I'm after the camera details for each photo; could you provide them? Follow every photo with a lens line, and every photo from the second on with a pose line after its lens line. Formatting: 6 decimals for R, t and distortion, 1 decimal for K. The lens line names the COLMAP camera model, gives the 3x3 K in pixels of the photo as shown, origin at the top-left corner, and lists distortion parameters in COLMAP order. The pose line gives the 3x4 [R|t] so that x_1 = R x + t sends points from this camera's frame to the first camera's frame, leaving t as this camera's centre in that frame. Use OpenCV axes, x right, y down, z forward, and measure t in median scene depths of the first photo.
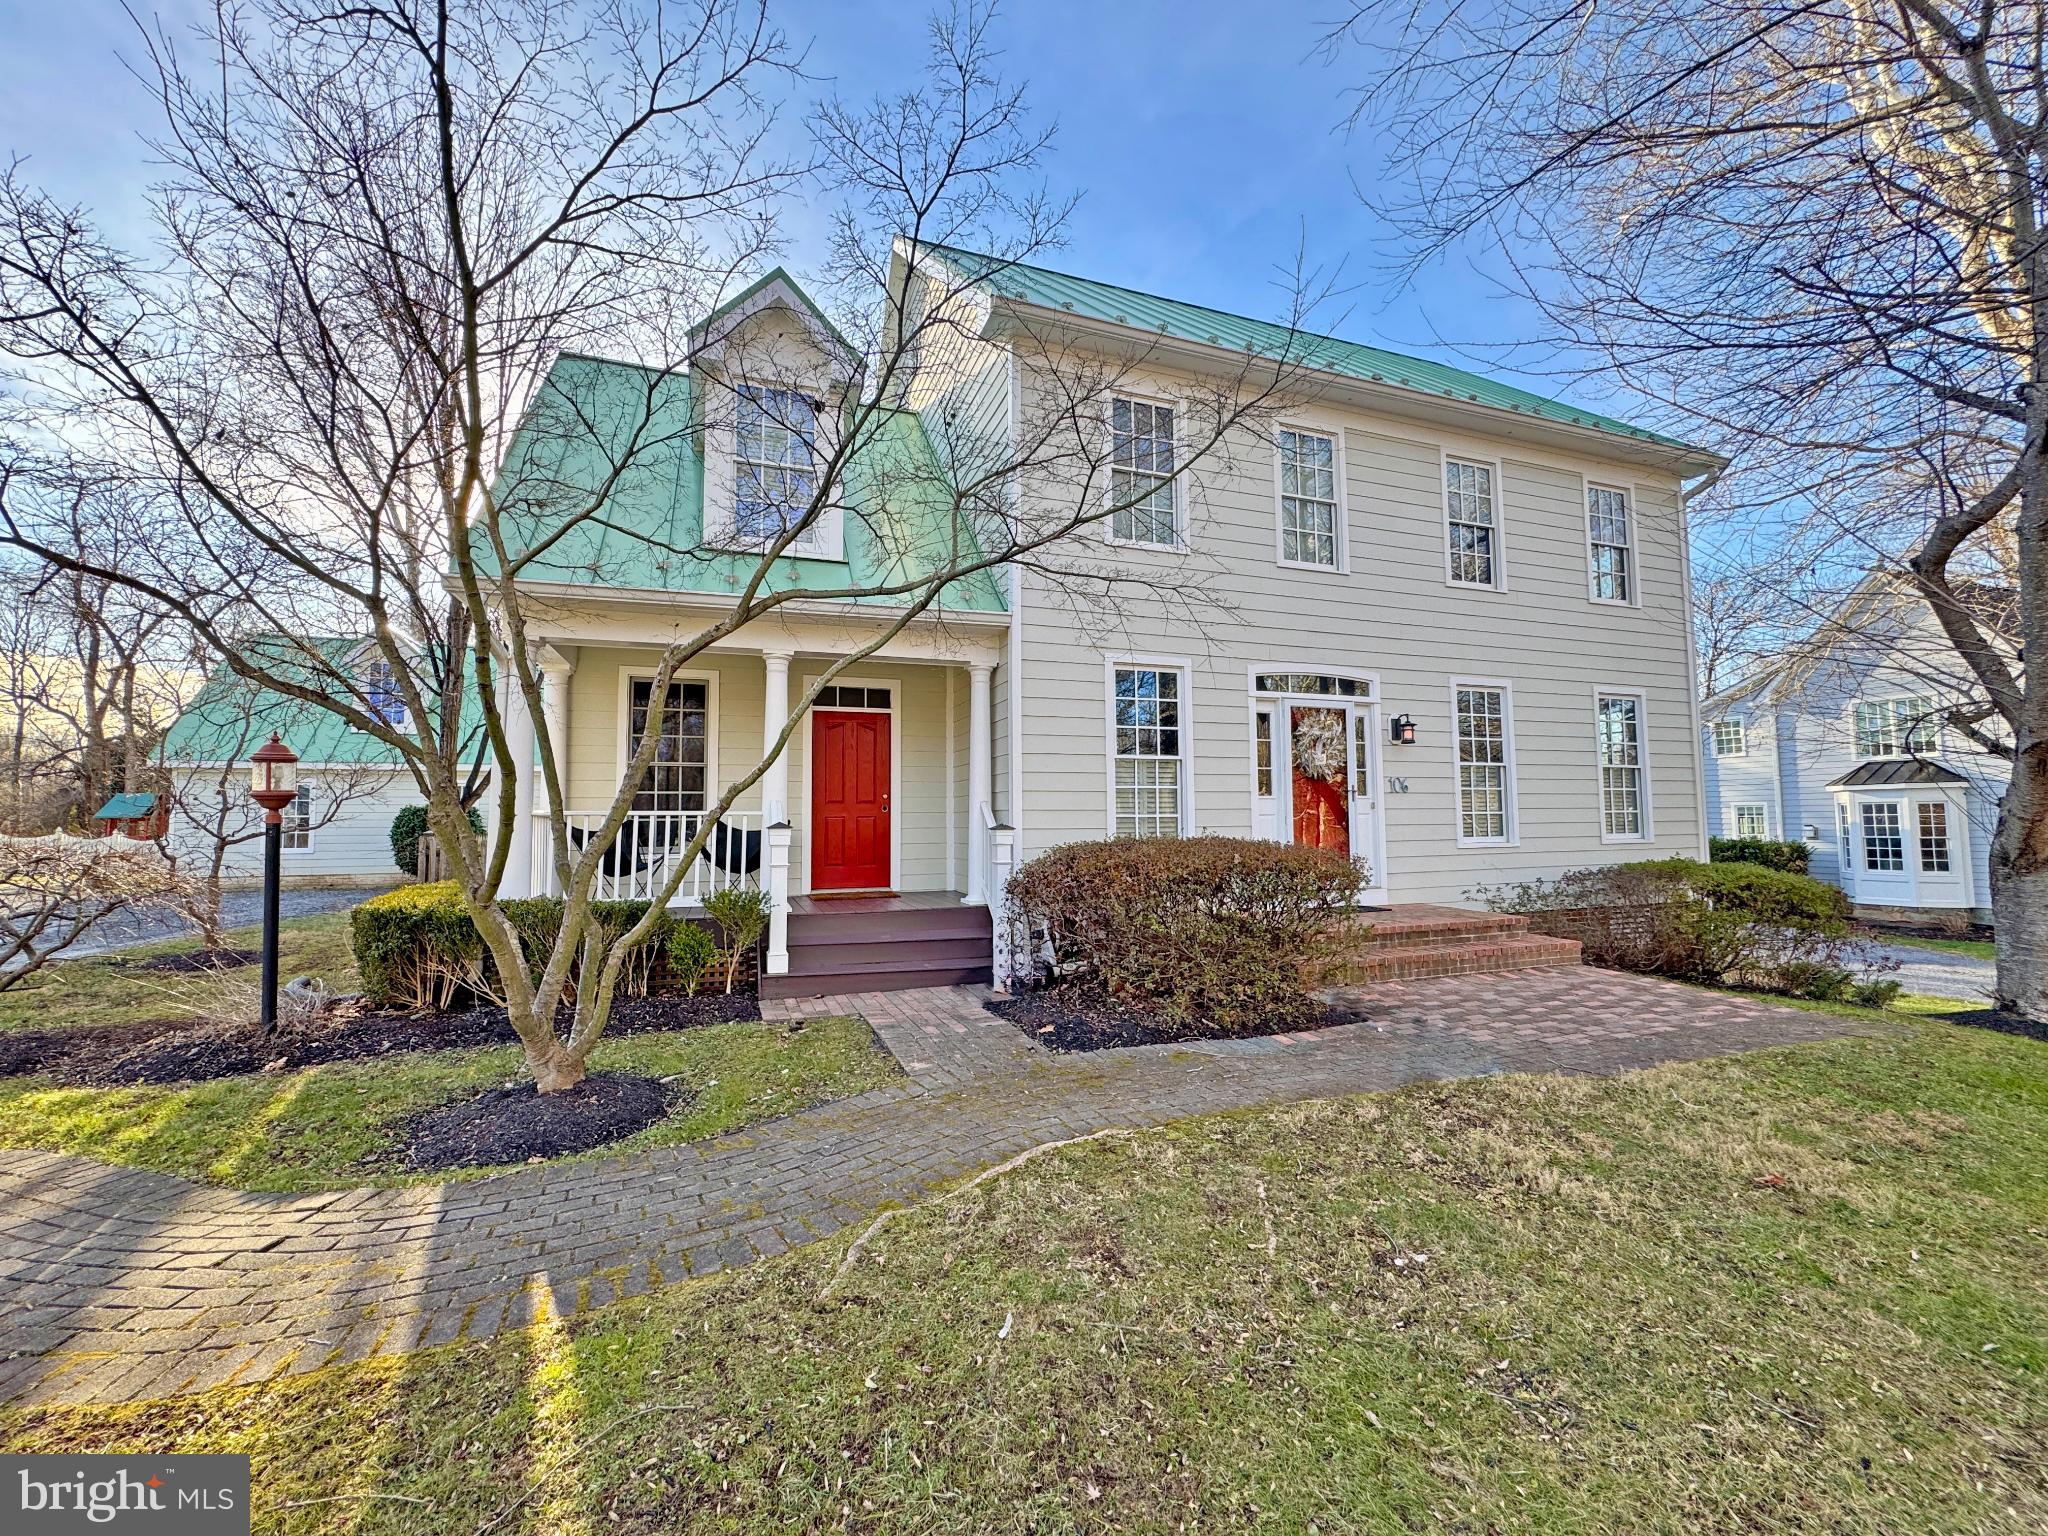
lens RADIAL K [[887.8, 0, 1022.5], [0, 887.8, 770.7], [0, 0, 1]] dist [0.000796, -0.000004]
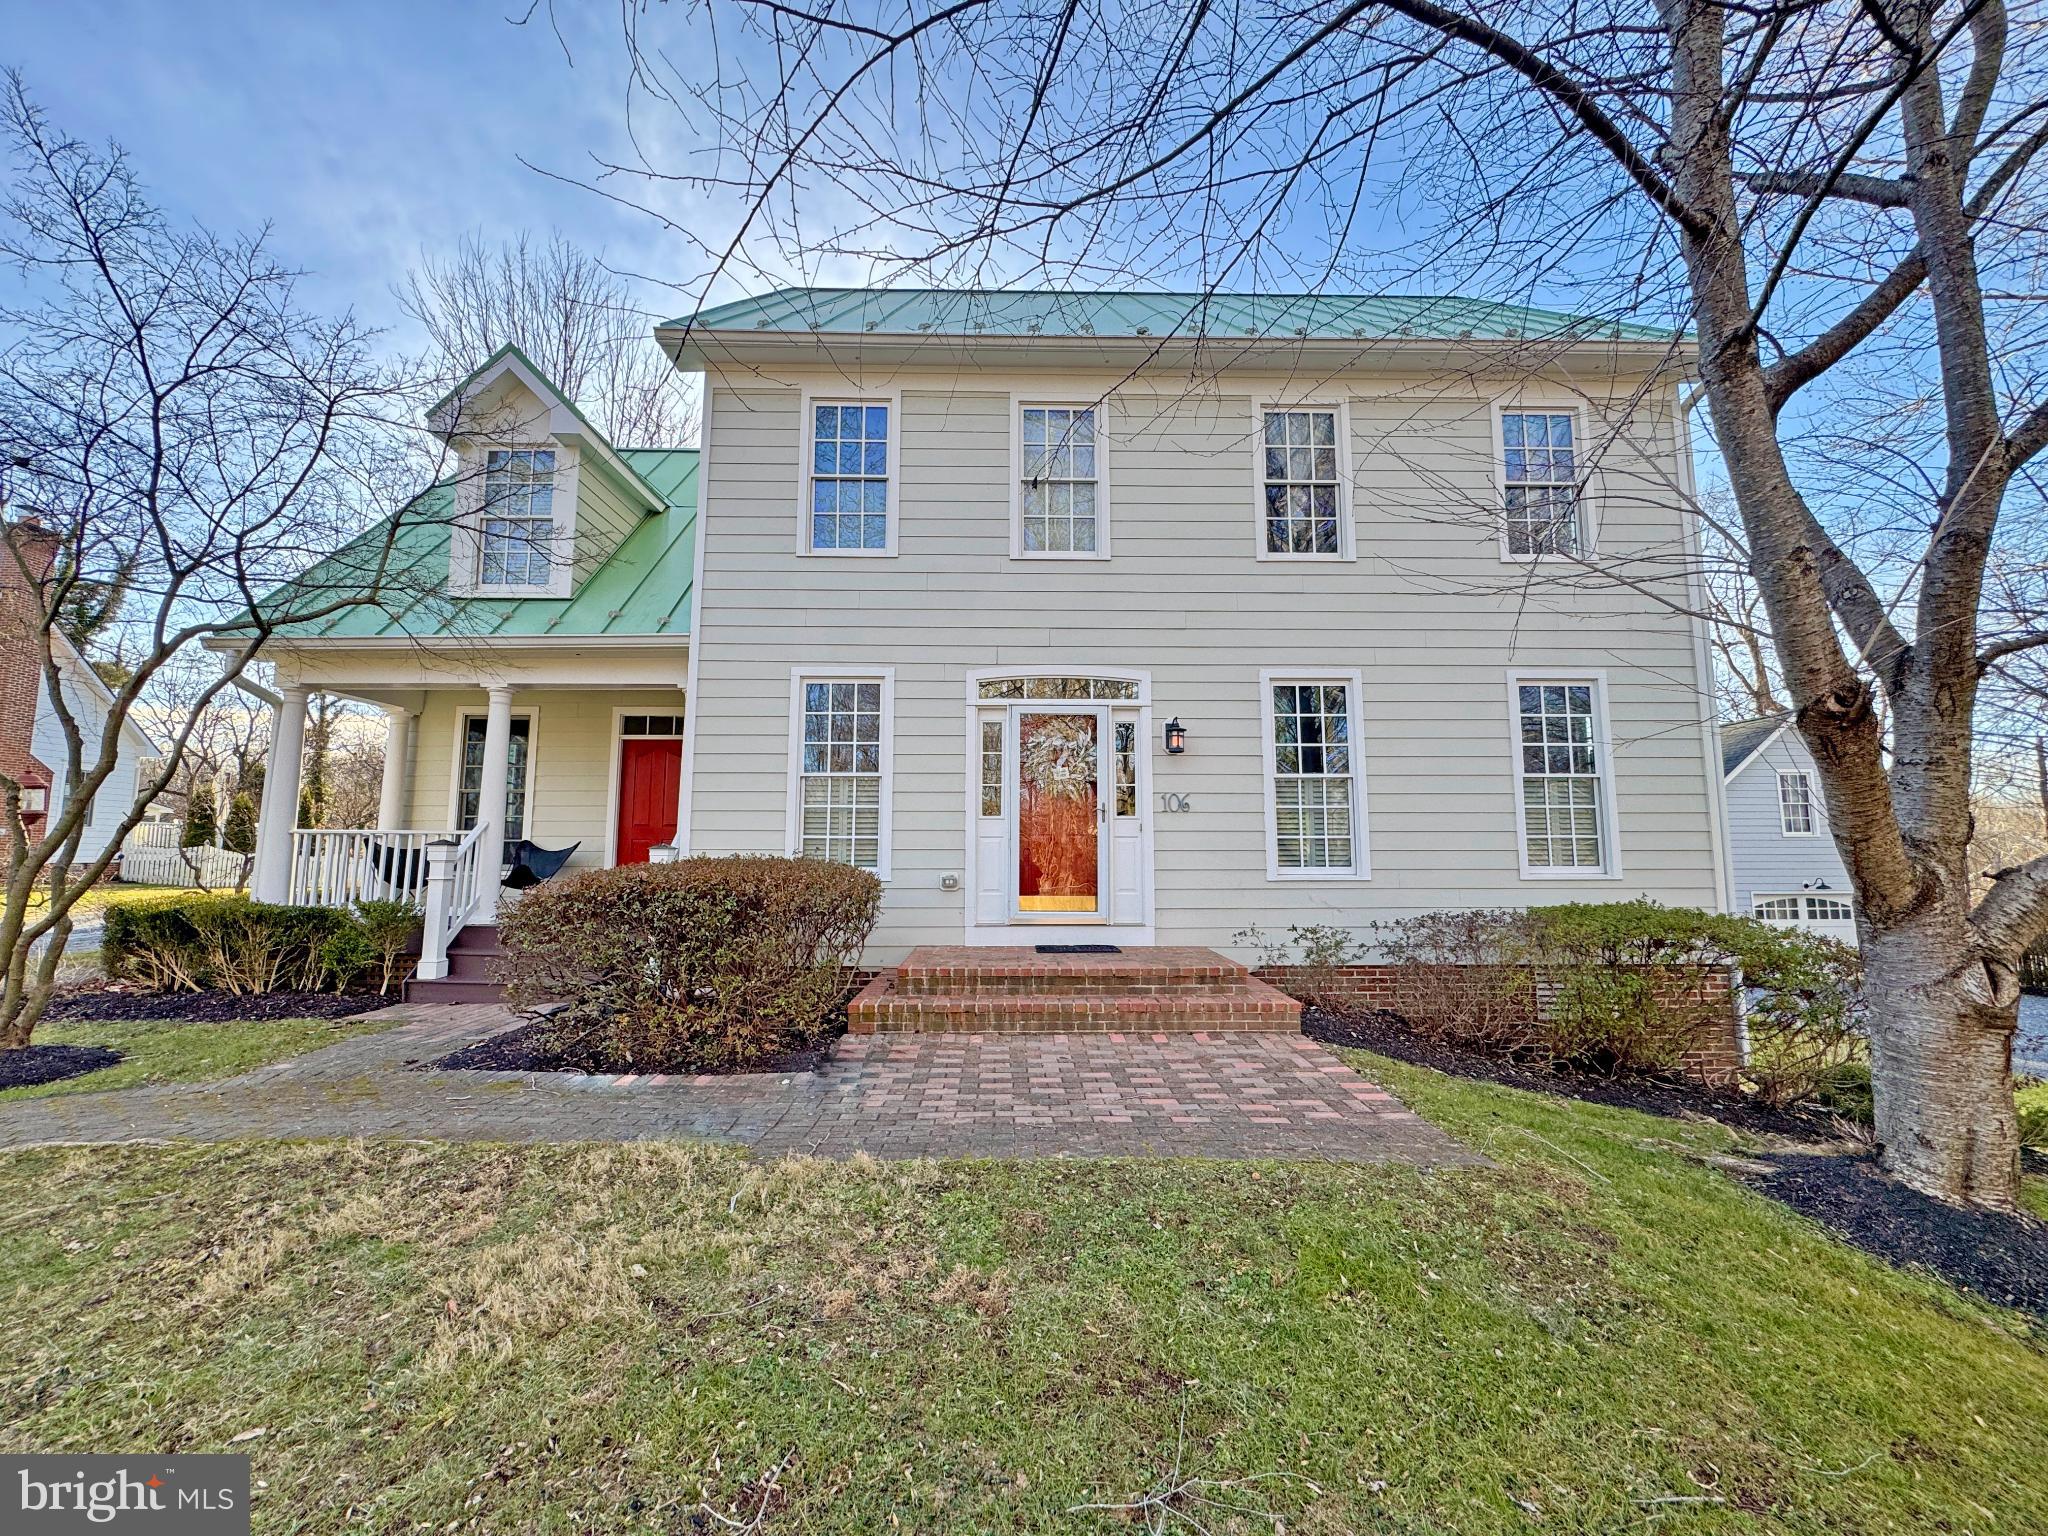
lens RADIAL K [[823.7, 0, 1025.4], [0, 823.7, 765.7], [0, 0, 1]] dist [0.002537, 0.000276]
pose [[0.936182, -0.023854, -0.350704, 0.575797], [0.011637, 0.999251, -0.036902, 0.008503], [0.351322, 0.030465, 0.935759, 0.229251]]
